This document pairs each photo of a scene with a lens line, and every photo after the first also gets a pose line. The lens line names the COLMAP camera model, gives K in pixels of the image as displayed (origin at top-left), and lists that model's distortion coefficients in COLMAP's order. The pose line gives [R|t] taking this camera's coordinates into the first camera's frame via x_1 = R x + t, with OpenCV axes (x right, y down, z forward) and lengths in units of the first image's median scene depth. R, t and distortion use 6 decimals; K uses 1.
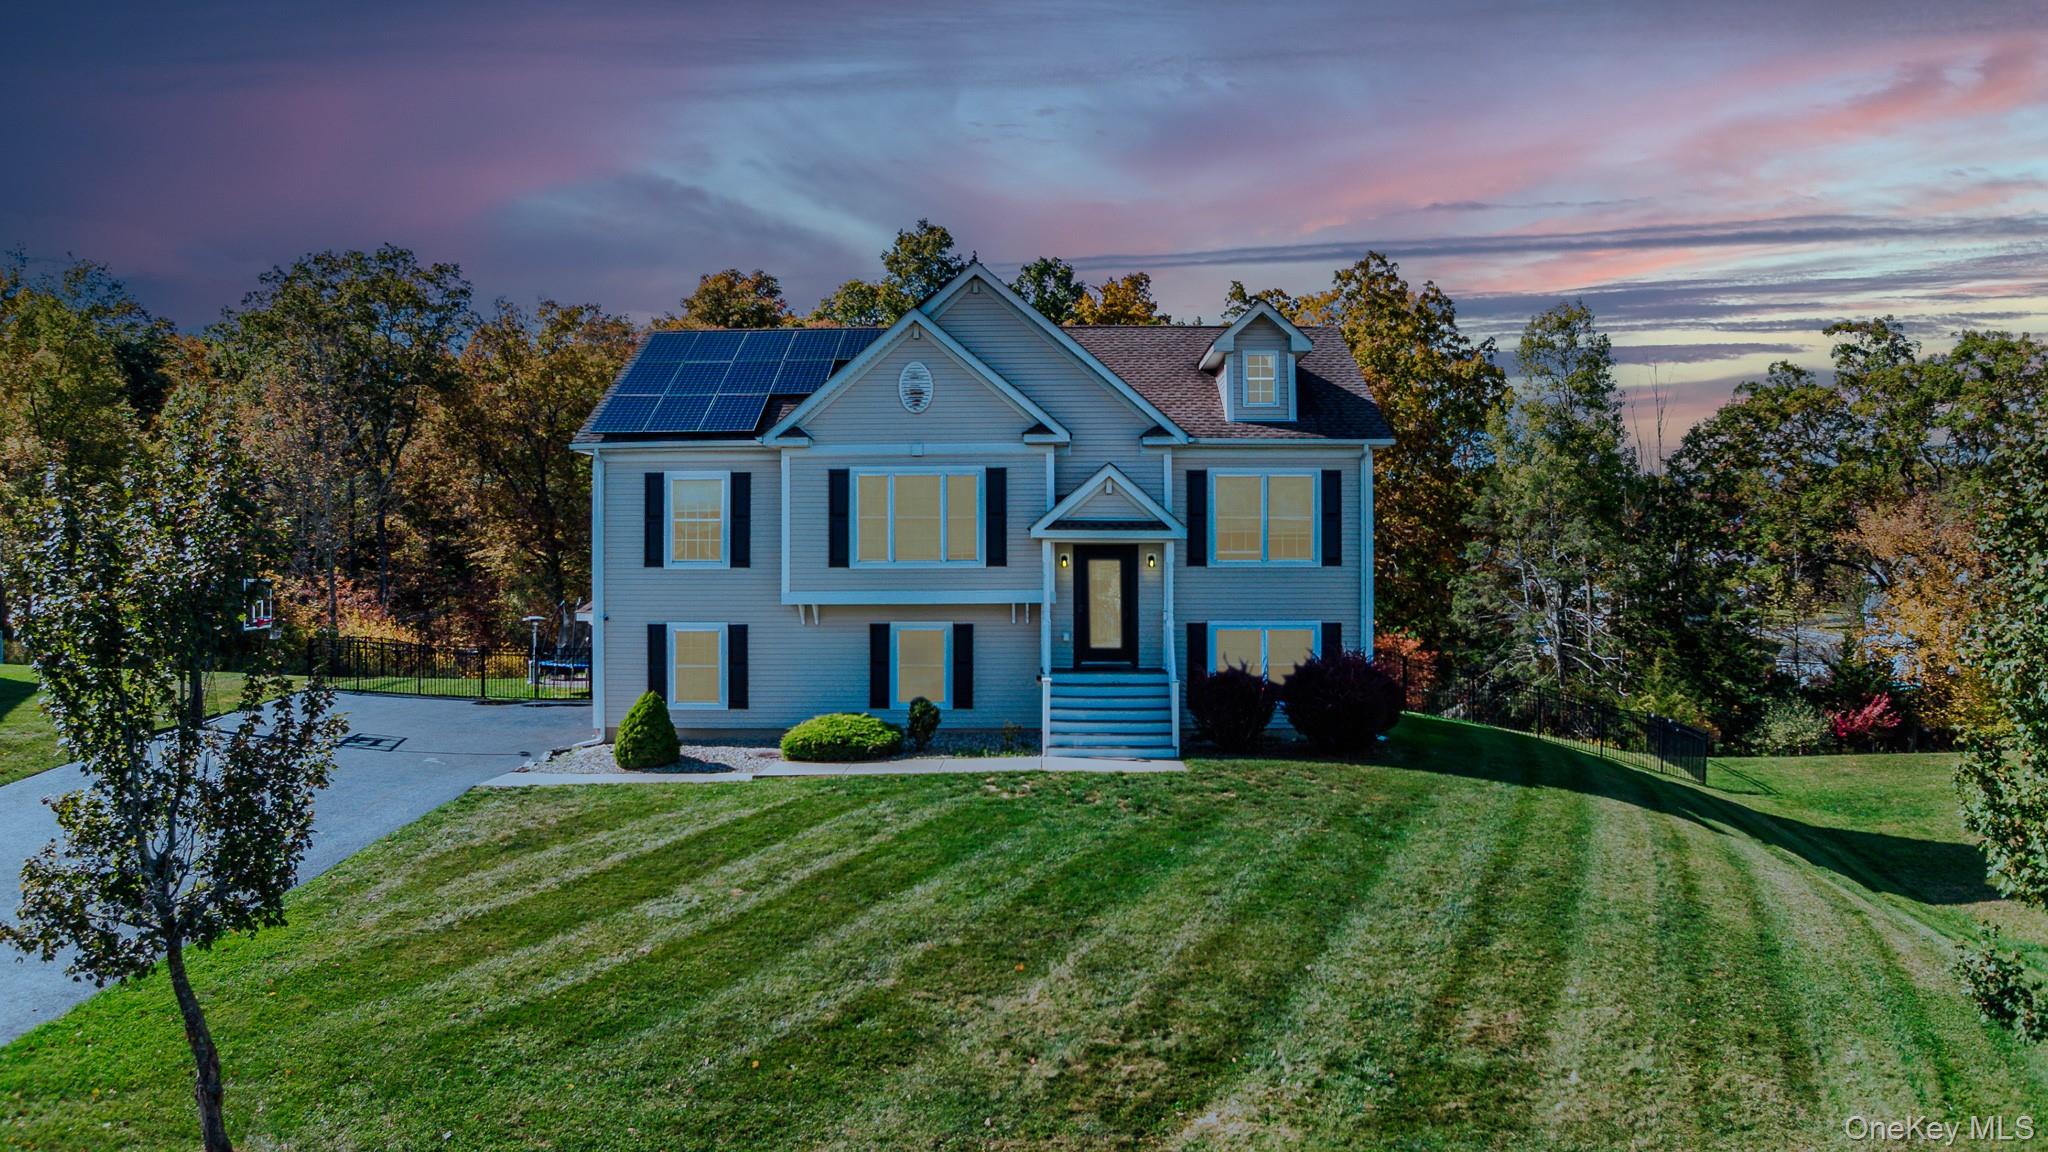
lens RADIAL K [[1250.1, 0, 1028.6], [0, 1250.1, 568.6], [0, 0, 1]] dist [-0.167241, 0.005899]
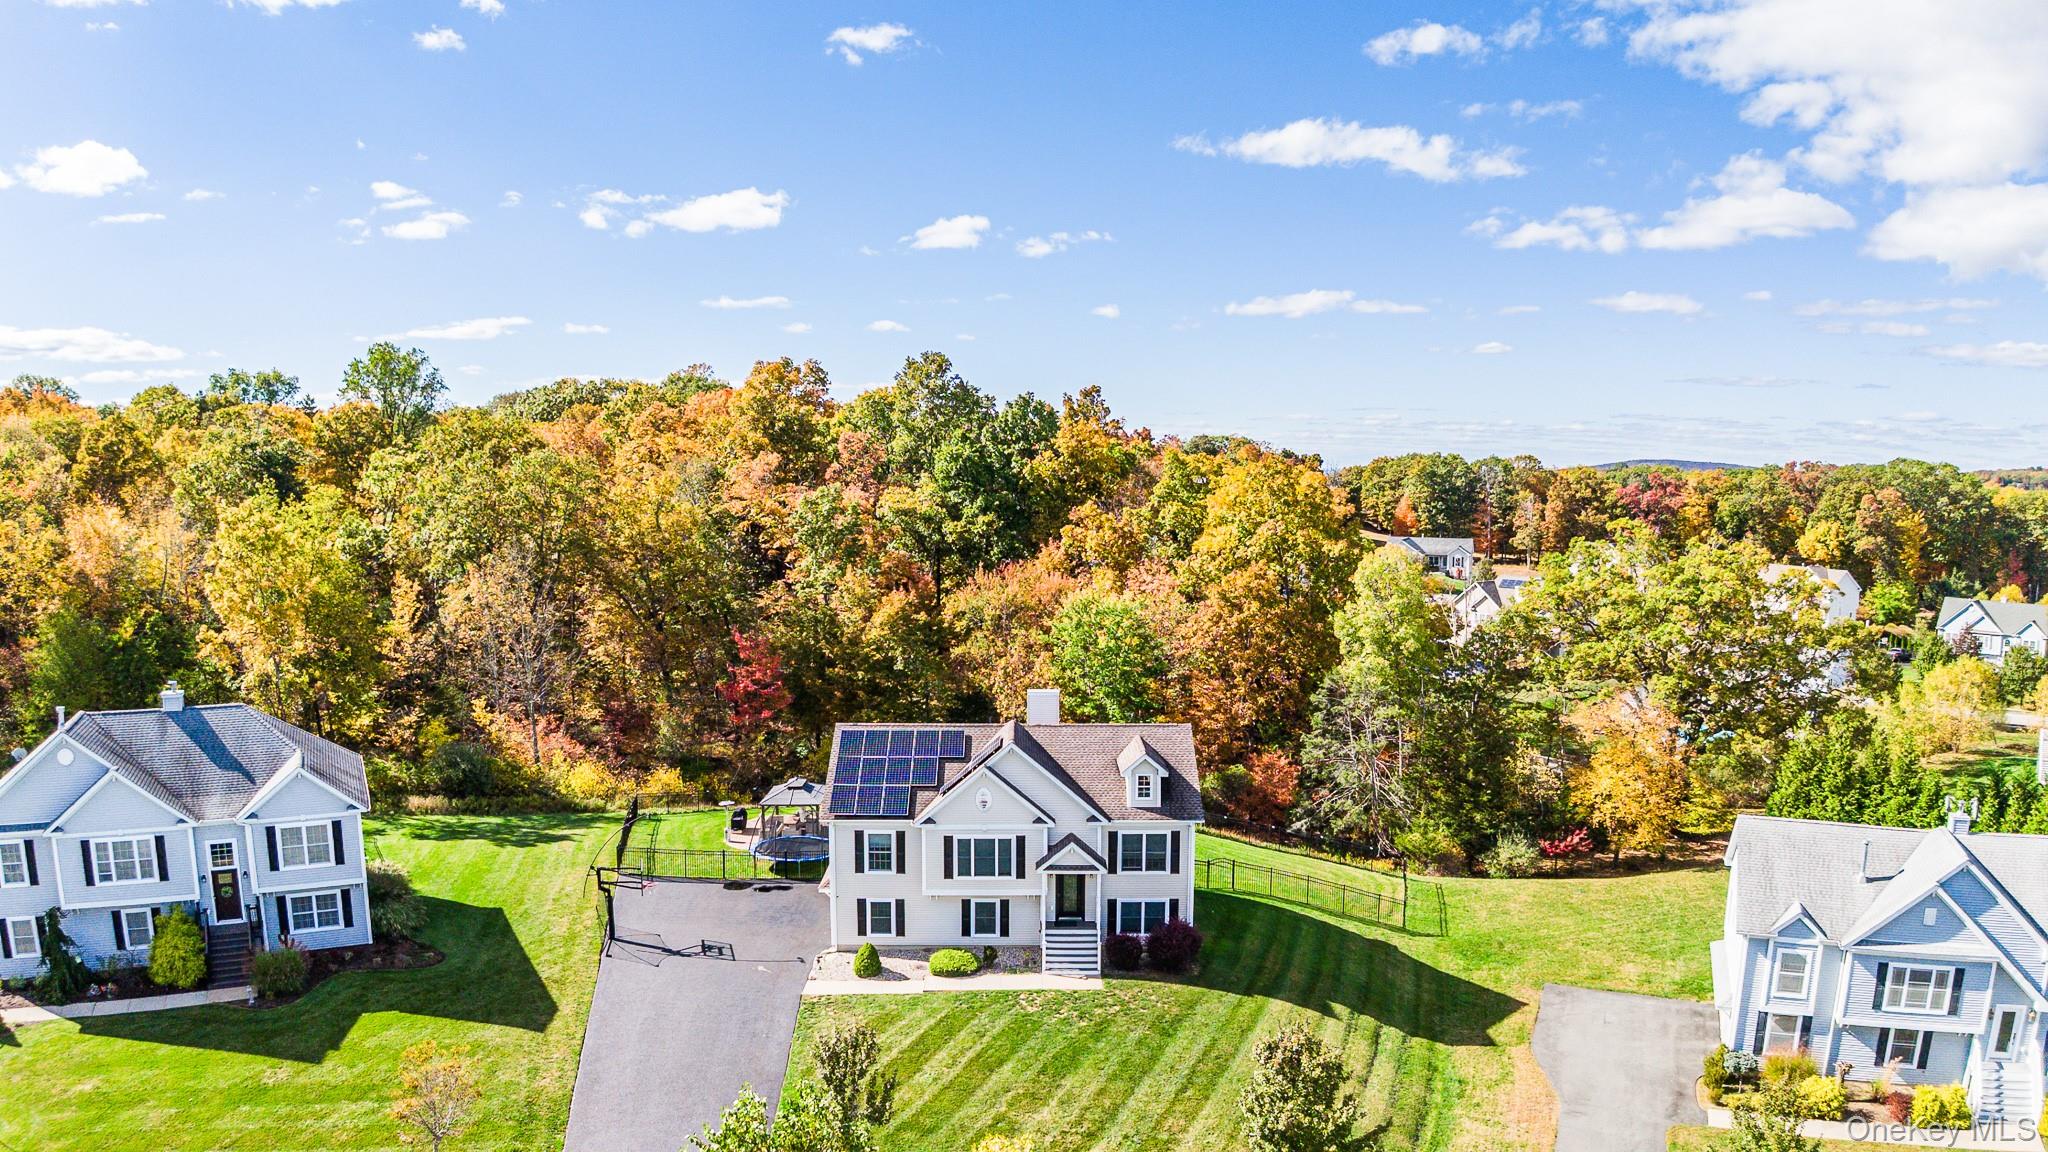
lens RADIAL K [[1250.1, 0, 1030.1], [0, 1250.1, 566.3], [0, 0, 1]] dist [-0.167241, 0.005899]
pose [[0.999801, 0.001566, 0.019865, -0.055069], [-0.003106, 0.996971, 0.077709, -0.743454], [-0.019683, -0.077756, 0.996778, -1.166745]]
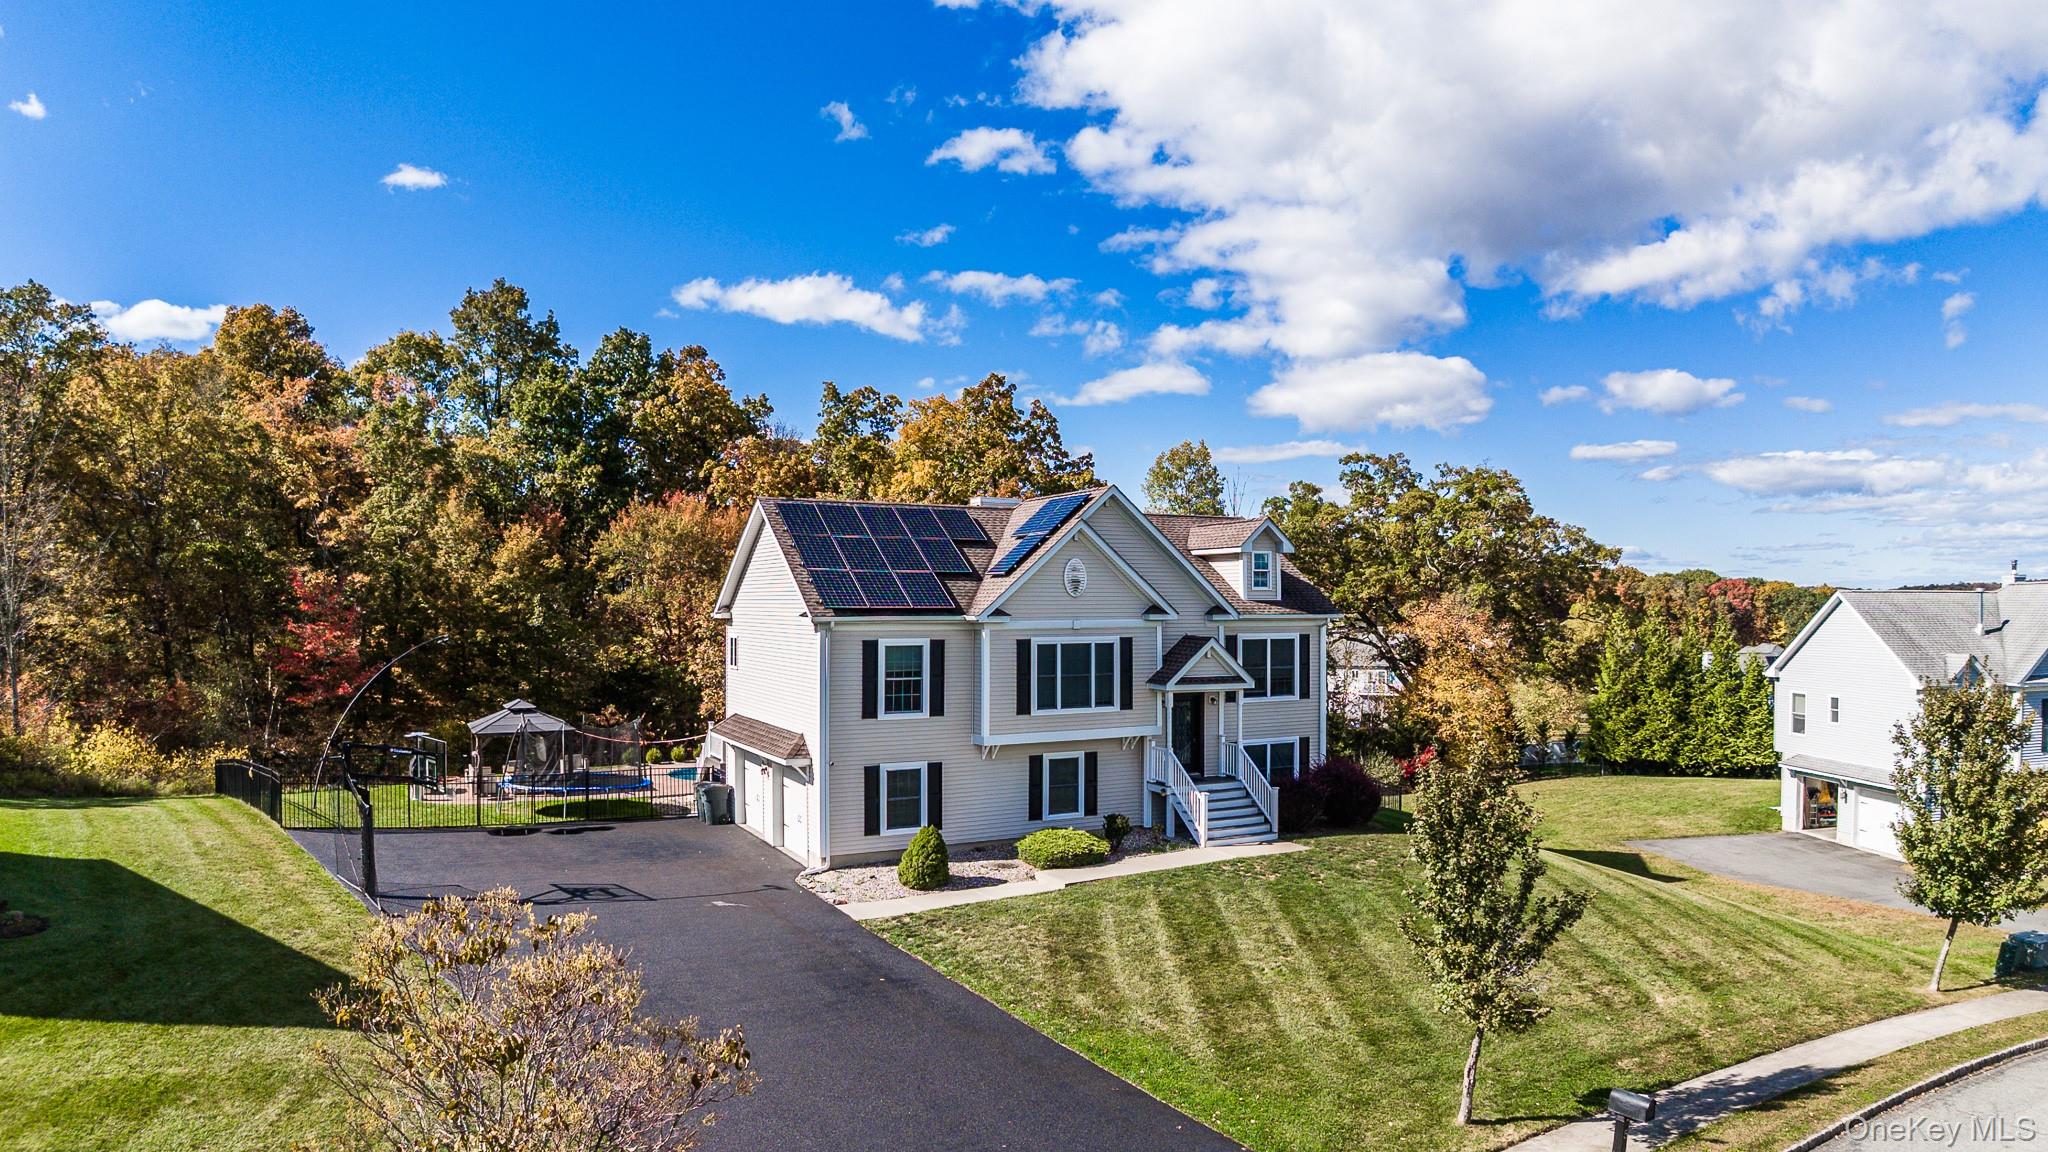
lens RADIAL K [[1250.1, 0, 1019.7], [0, 1250.1, 573.7], [0, 0, 1]] dist [-0.167241, 0.005899]
pose [[0.875213, 0.015207, 0.483498, -0.812237], [-0.002036, 0.999613, -0.027754, -0.116012], [-0.483733, 0.023306, 0.874905, -0.142166]]
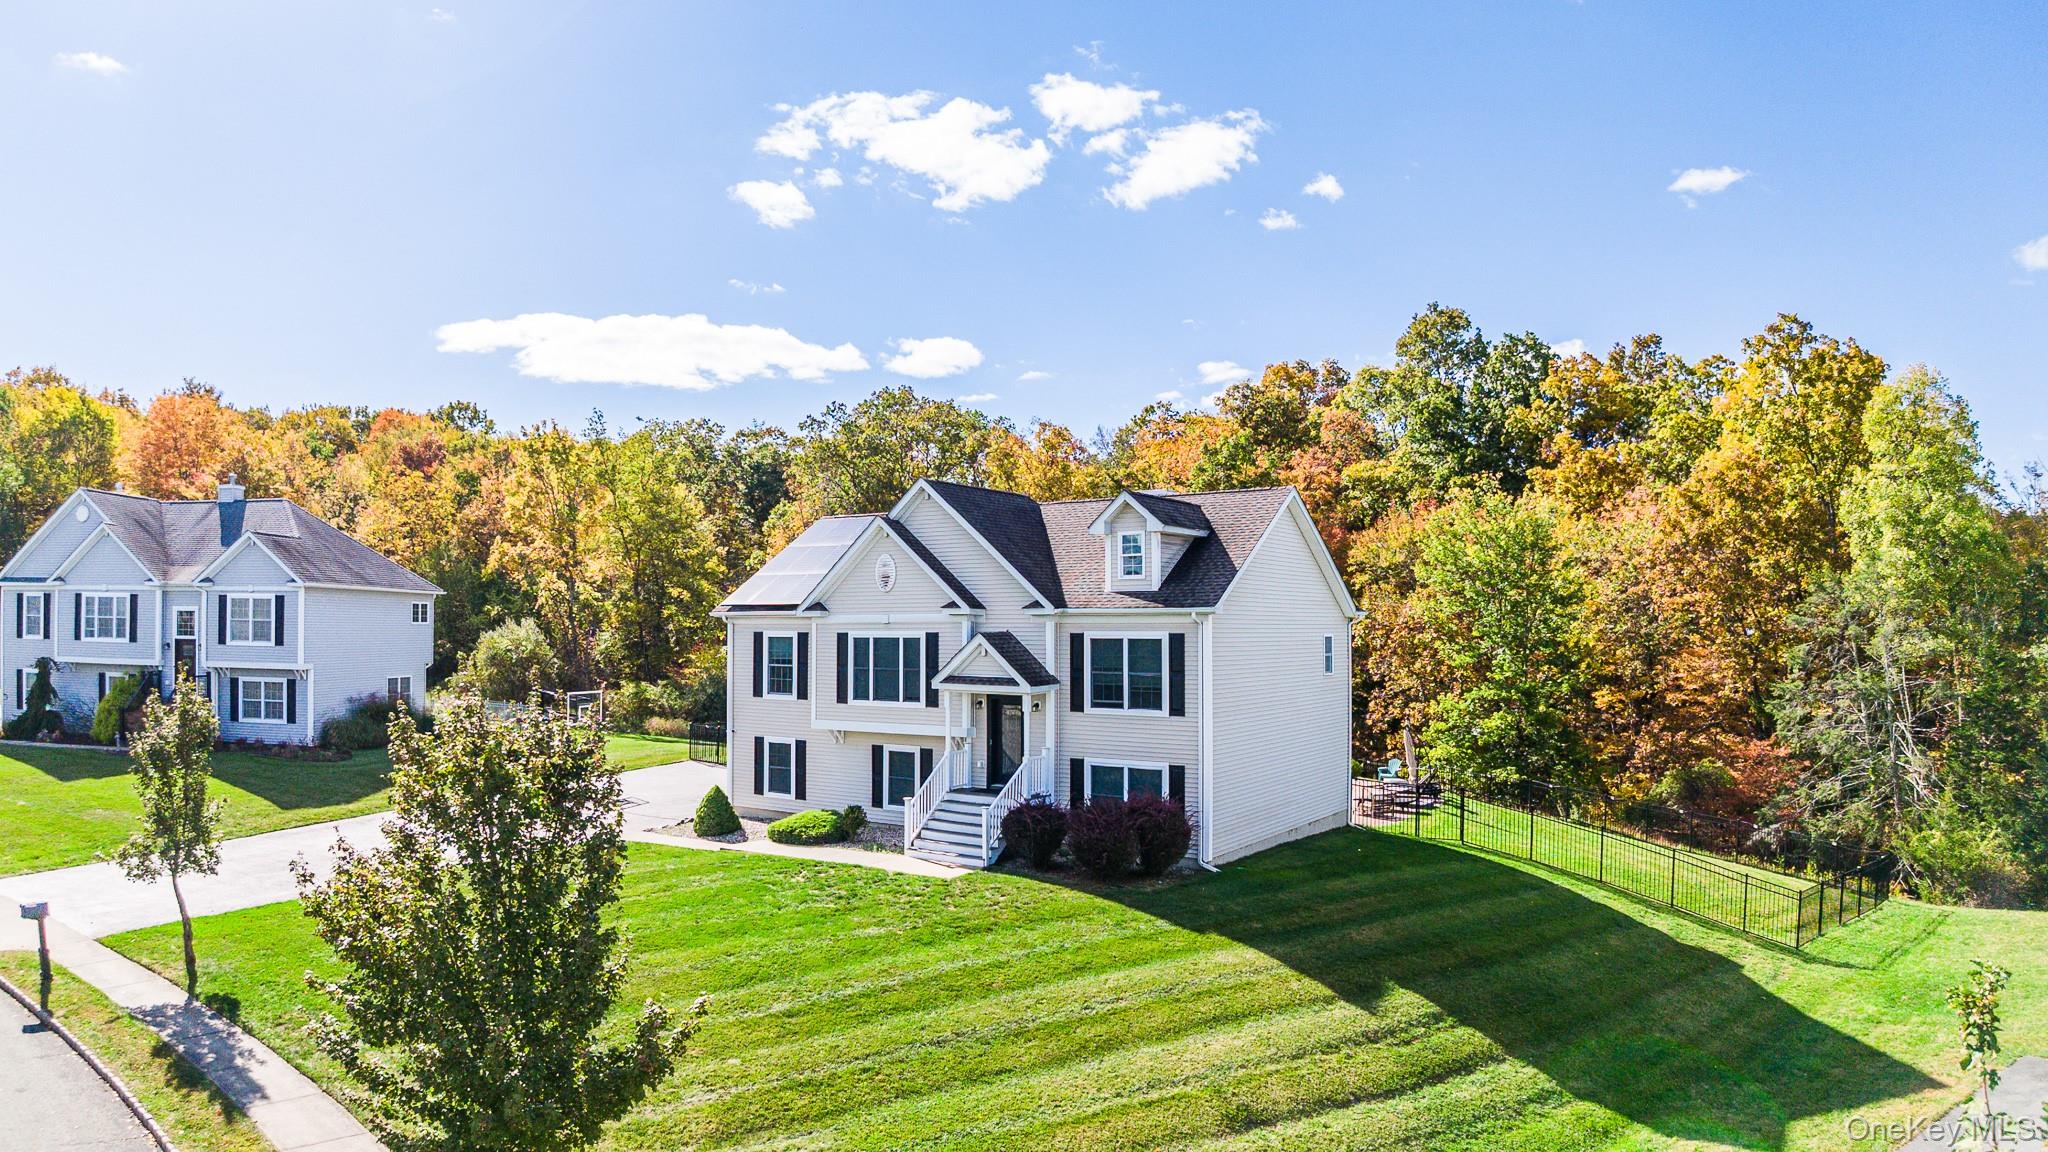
lens RADIAL K [[1250.1, 0, 1032.6], [0, 1250.1, 564.1], [0, 0, 1]] dist [-0.167241, 0.005899]
pose [[0.845260, -0.024551, -0.533791, 0.794180], [-0.000696, 0.998893, -0.047046, -0.094354], [0.534354, 0.040137, 0.844307, -0.062755]]
